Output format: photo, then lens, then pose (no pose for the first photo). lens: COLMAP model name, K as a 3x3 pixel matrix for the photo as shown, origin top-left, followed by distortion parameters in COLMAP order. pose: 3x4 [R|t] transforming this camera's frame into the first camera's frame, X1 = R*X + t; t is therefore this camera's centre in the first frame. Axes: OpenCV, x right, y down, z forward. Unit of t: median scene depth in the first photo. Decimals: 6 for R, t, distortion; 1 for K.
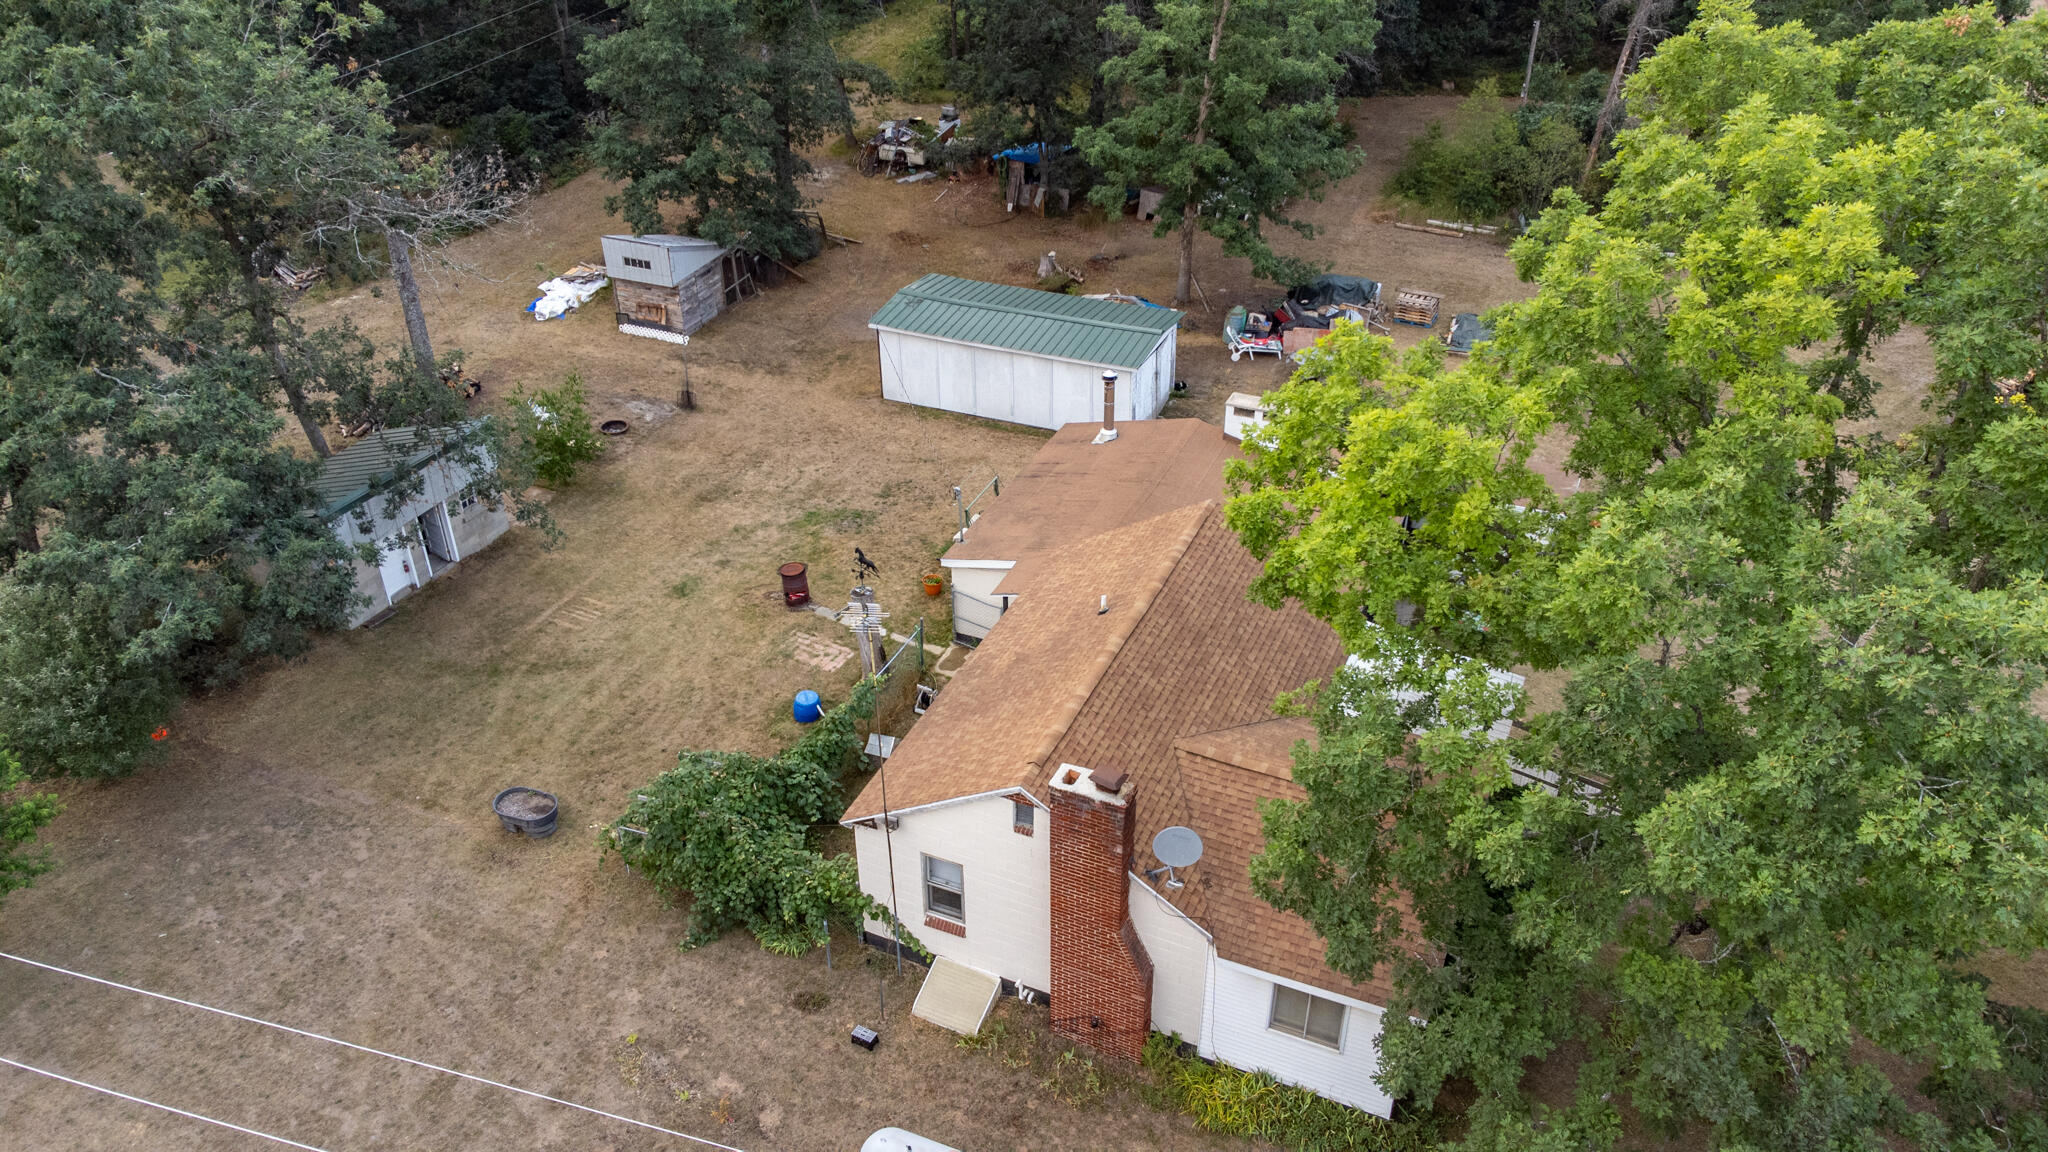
lens RADIAL K [[1507.0, 0, 1040.2], [0, 1507.0, 580.0], [0, 0, 1]] dist [0.018871, -0.010896]
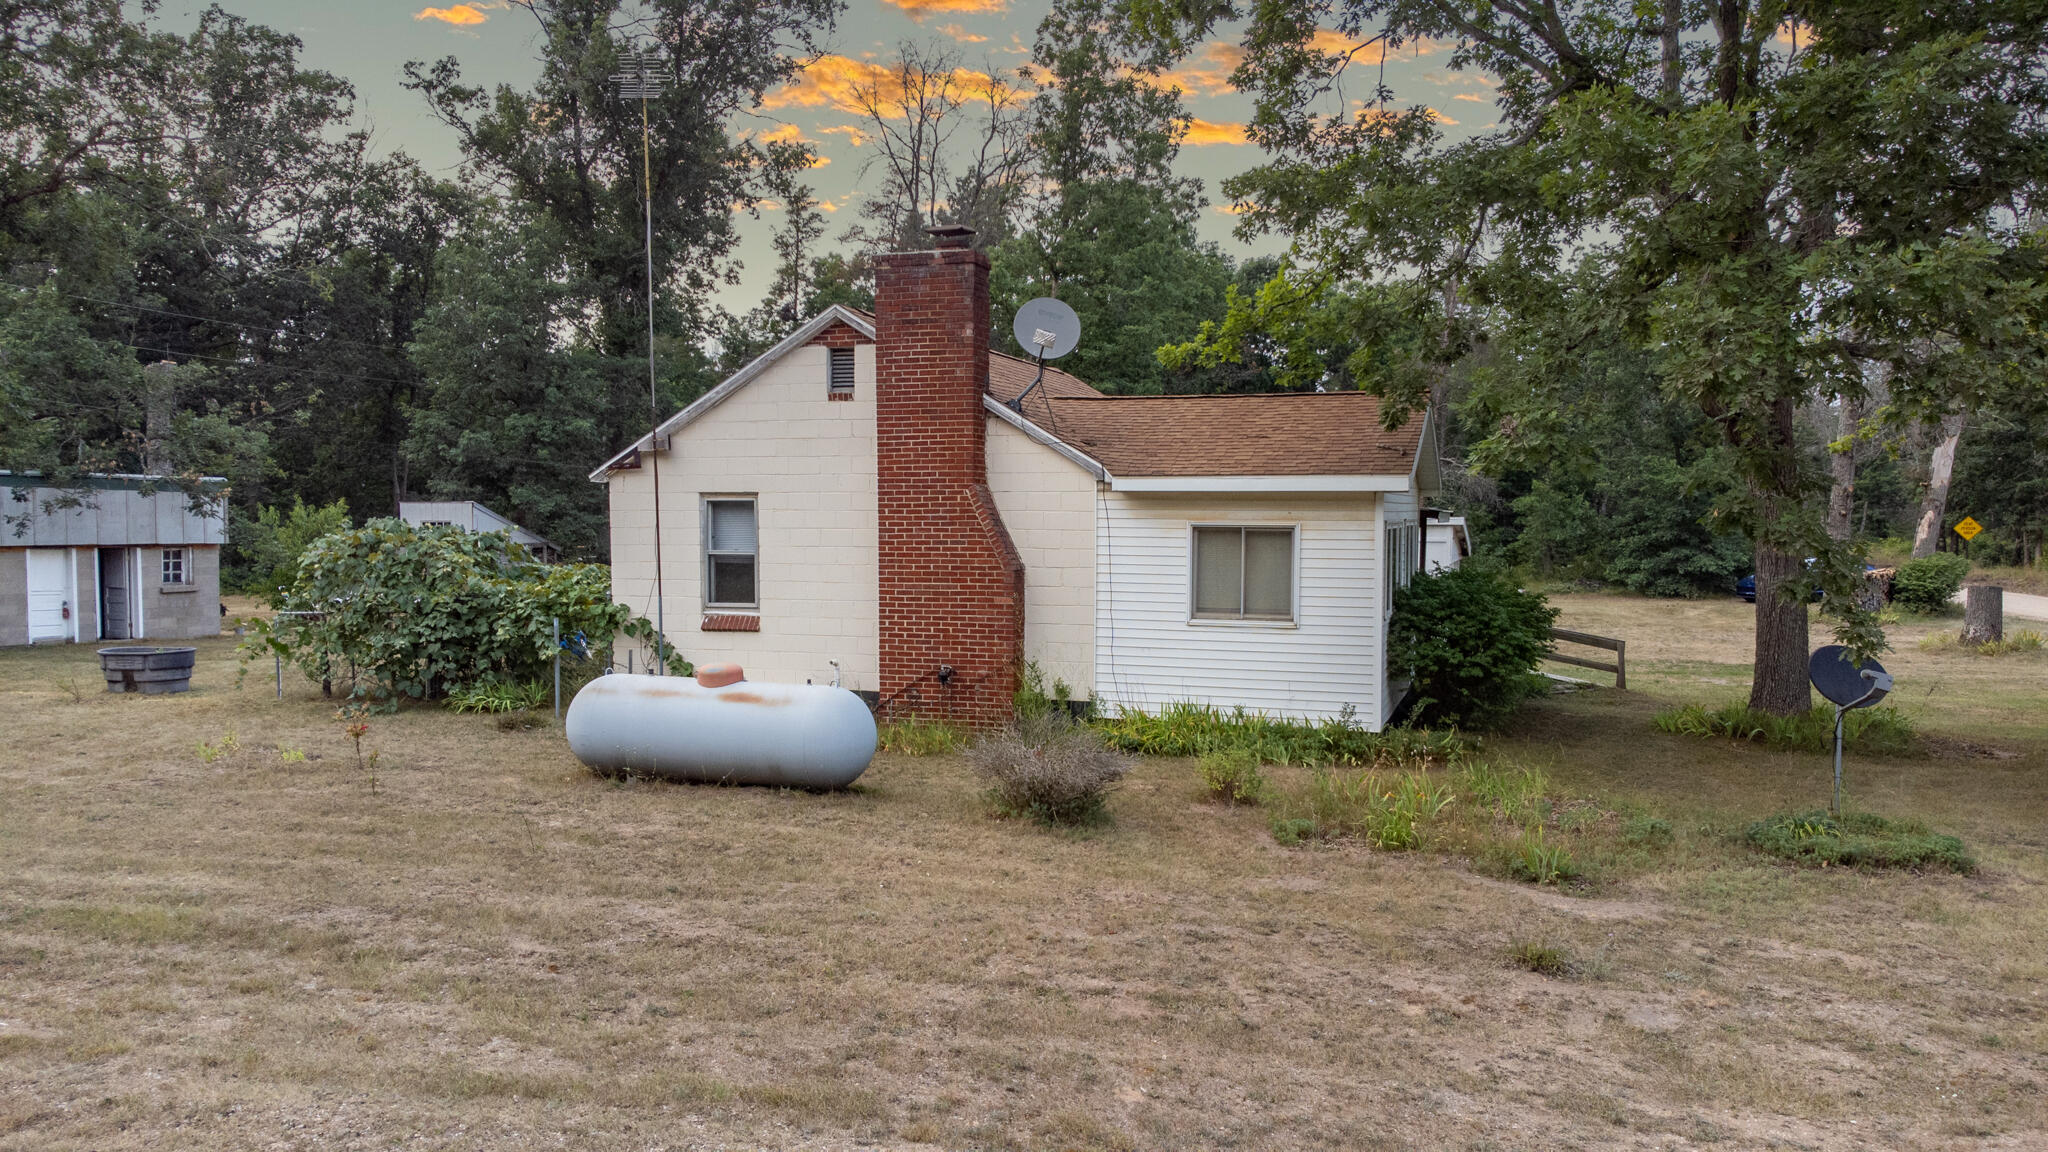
lens RADIAL K [[1509.6, 0, 1035.7], [0, 1509.6, 575.6], [0, 0, 1]] dist [0.026400, -0.001866]
pose [[0.992998, -0.008636, 0.117811, -0.003683], [0.065864, 0.868386, -0.491496, 0.603077], [-0.098061, 0.495814, 0.862875, 0.376171]]
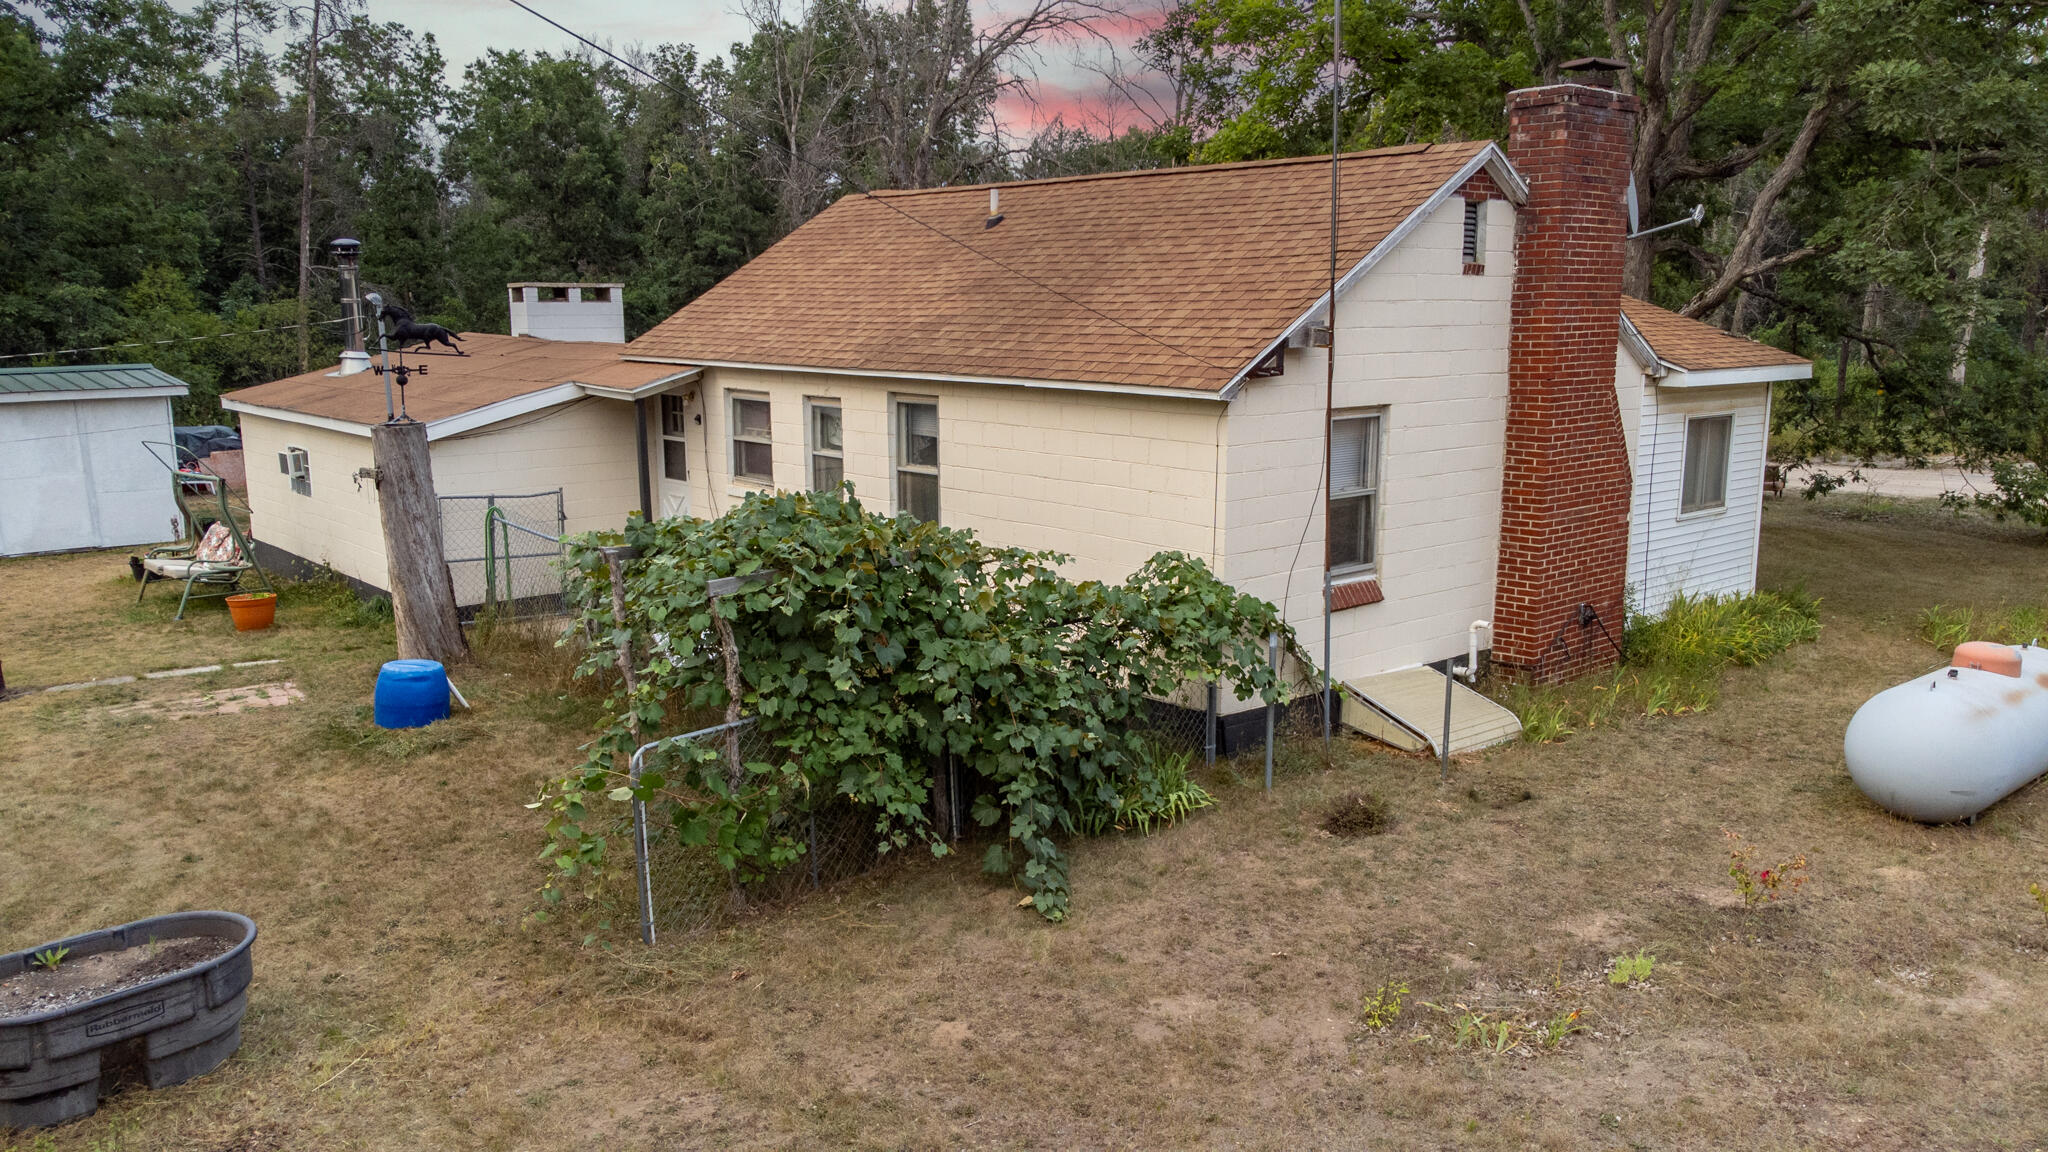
lens RADIAL K [[1507.0, 0, 1040.2], [0, 1507.0, 580.0], [0, 0, 1]] dist [0.018871, -0.010896]
pose [[0.423361, -0.163078, 0.891163, -0.576568], [0.485470, 0.871351, -0.071177, 0.222018], [-0.764908, 0.462766, 0.448066, 0.901767]]
